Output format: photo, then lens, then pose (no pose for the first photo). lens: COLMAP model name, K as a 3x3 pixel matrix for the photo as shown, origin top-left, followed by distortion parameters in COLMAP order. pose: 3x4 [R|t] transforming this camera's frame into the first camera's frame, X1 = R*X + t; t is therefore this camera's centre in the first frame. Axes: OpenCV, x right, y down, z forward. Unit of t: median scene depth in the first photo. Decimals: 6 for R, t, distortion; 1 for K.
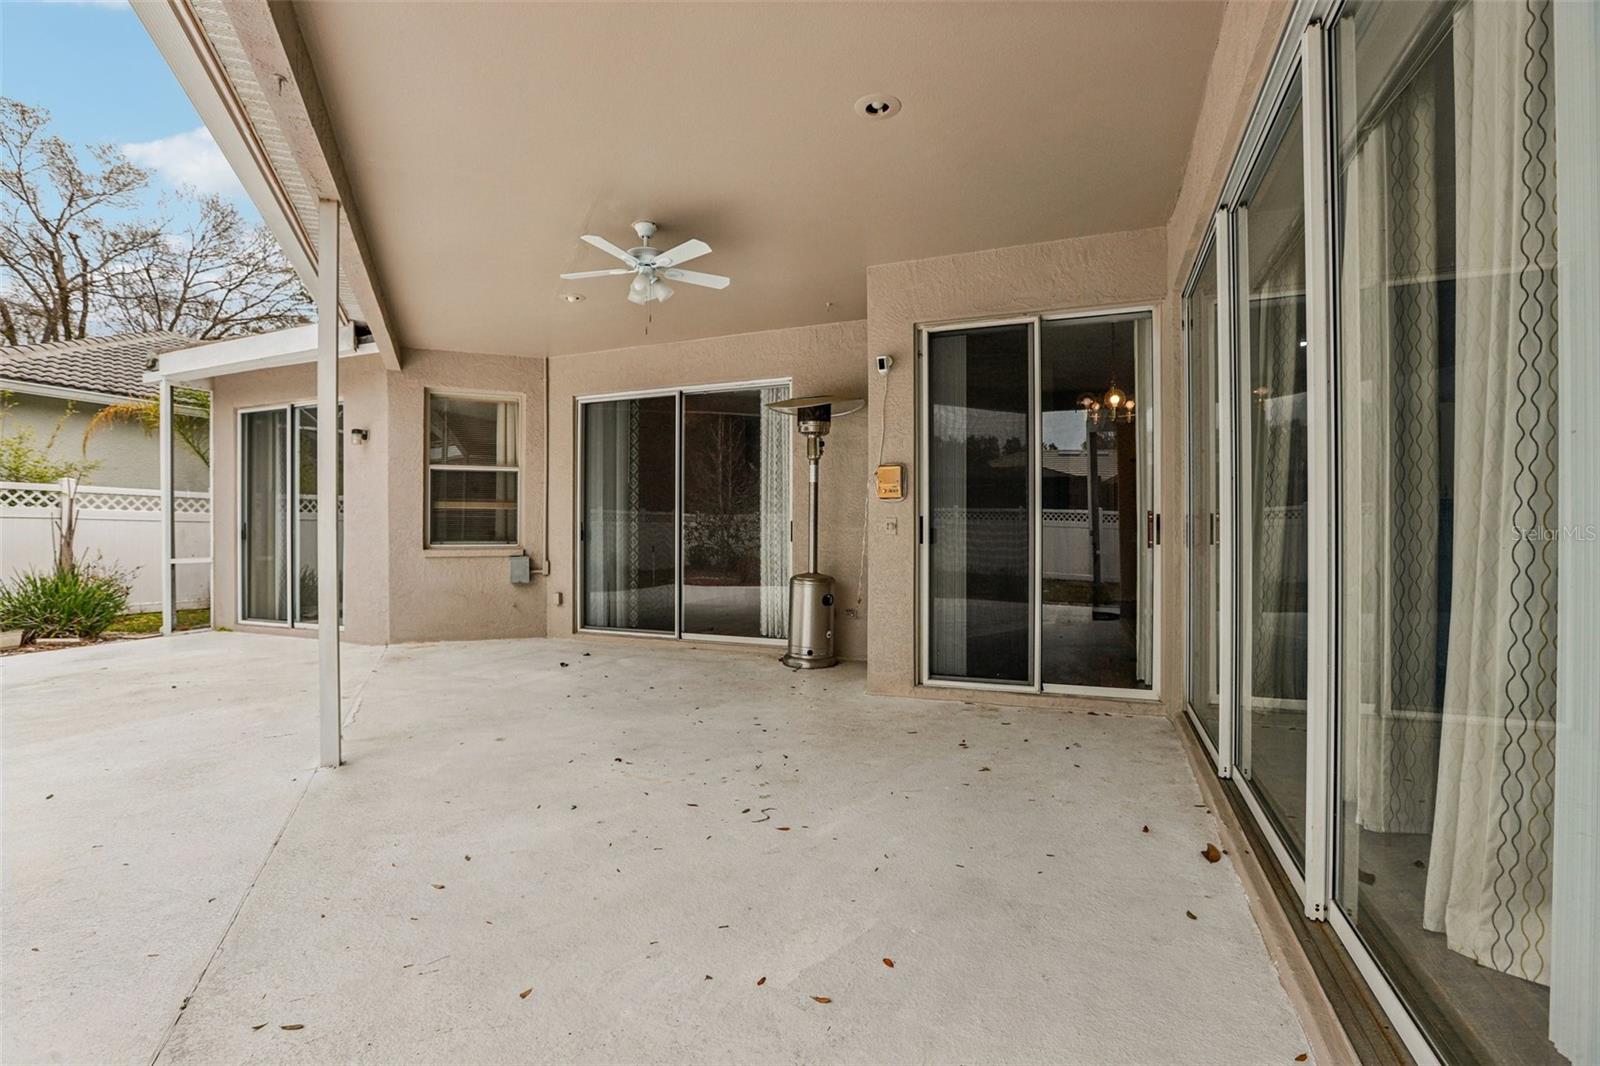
lens RADIAL K [[736.3, 0, 800.0], [0, 736.3, 533.0], [0, 0, 1]] dist [-0.054115, 0.025459]
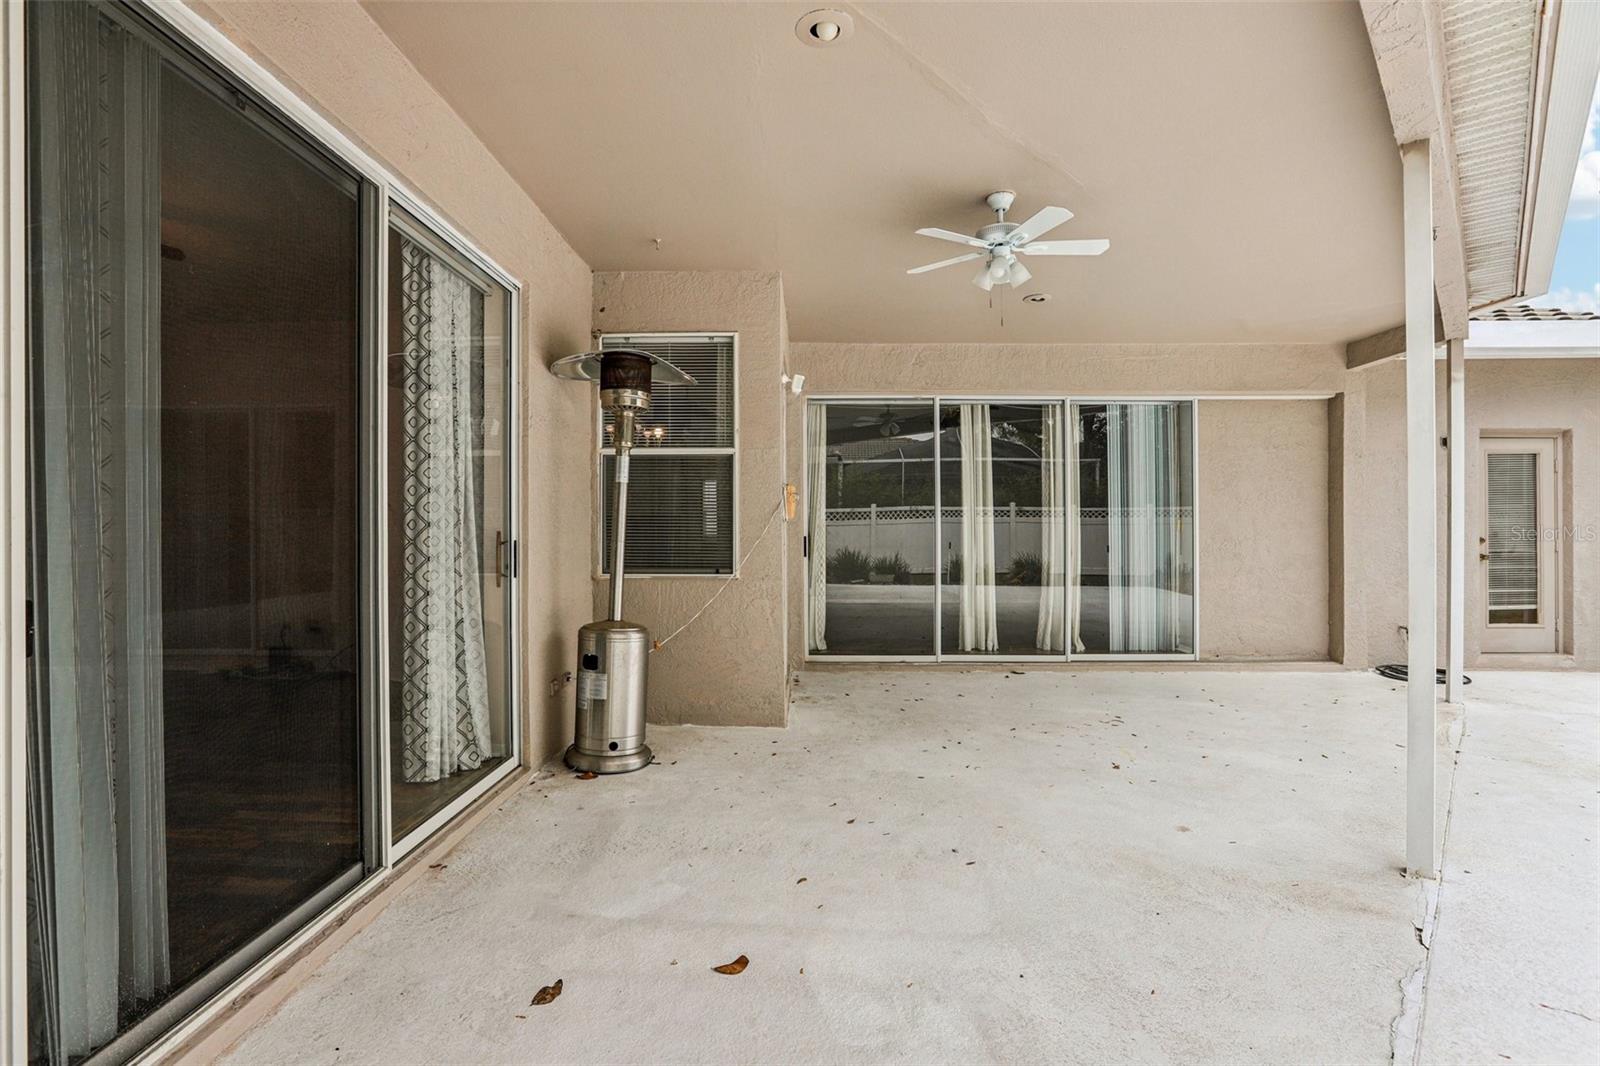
lens RADIAL K [[736.3, 0, 800.0], [0, 736.3, 533.0], [0, 0, 1]] dist [-0.054115, 0.025459]
pose [[-0.348380, -0.004675, 0.937342, -0.774641], [0.004974, 0.999964, 0.006836, -0.033078], [-0.937340, 0.007044, -0.348344, 1.285413]]
